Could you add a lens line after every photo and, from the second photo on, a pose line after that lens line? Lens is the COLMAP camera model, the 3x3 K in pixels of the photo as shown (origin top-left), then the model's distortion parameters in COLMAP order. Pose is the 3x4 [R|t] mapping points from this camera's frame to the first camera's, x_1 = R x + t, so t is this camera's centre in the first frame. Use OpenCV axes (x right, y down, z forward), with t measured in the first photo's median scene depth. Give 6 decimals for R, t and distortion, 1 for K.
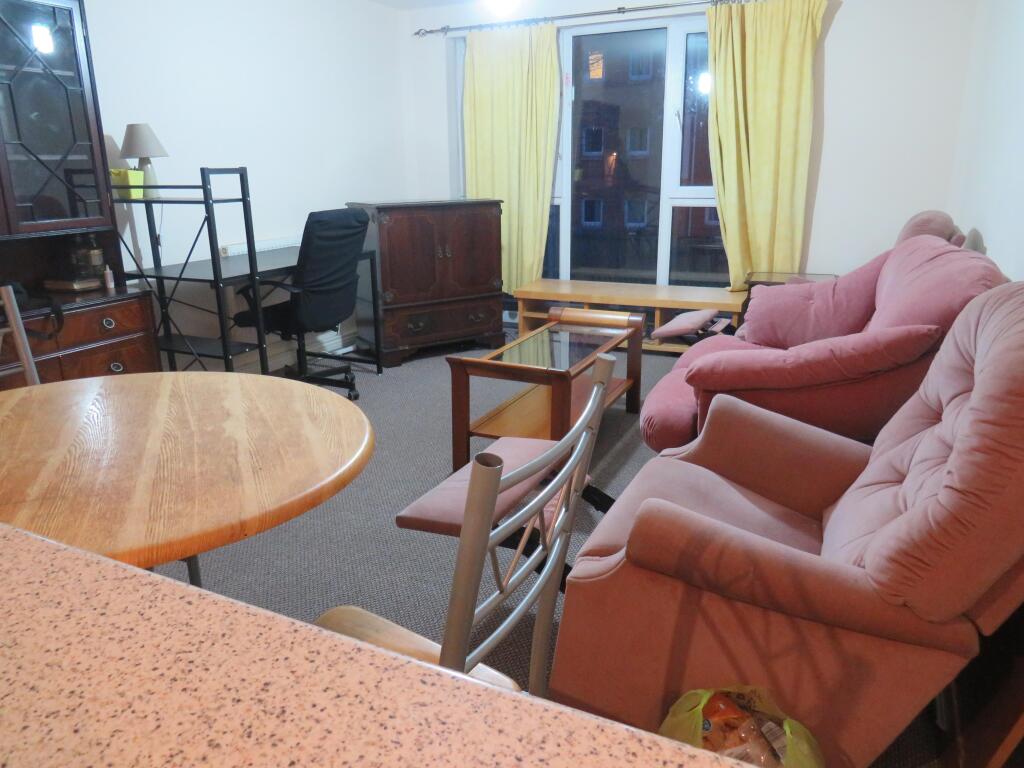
lens RADIAL K [[742.2, 0, 512.0], [0, 742.2, 384.0], [0, 0, 1]] dist [-0.003446, -0.001283]
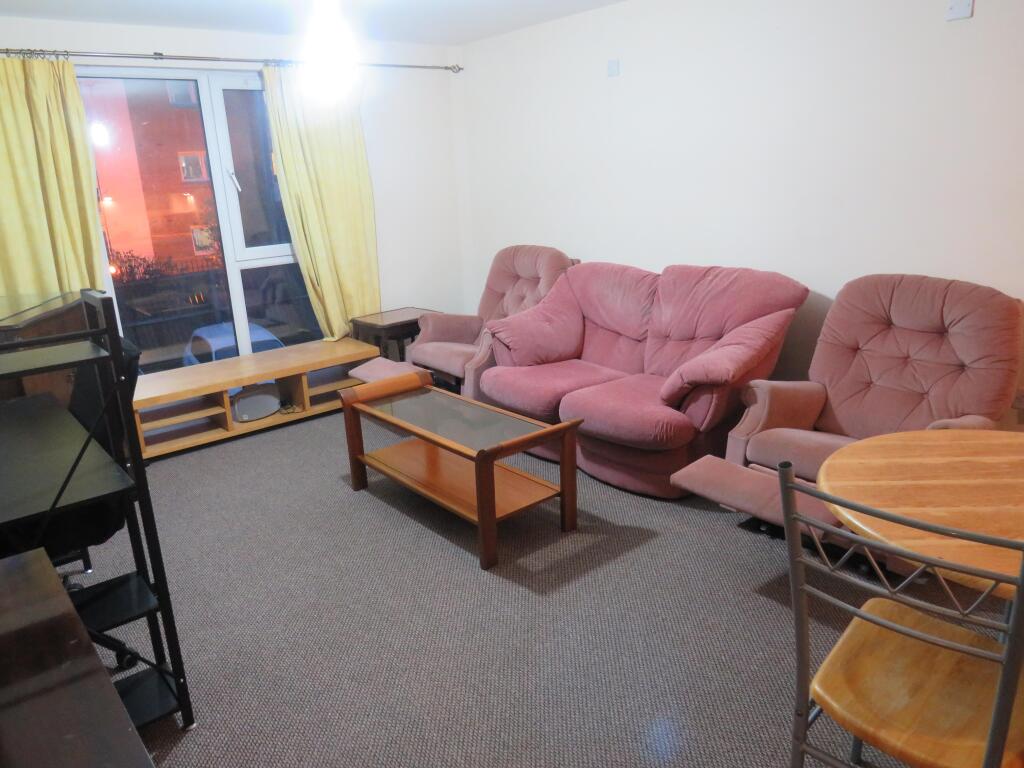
lens RADIAL K [[742.2, 0, 512.0], [0, 742.2, 384.0], [0, 0, 1]] dist [-0.003446, -0.001283]
pose [[0.407221, -0.265571, 0.873867, -0.528970], [0.298453, 0.942959, 0.147490, -0.148782], [-0.863190, 0.200747, 0.463254, 0.322096]]
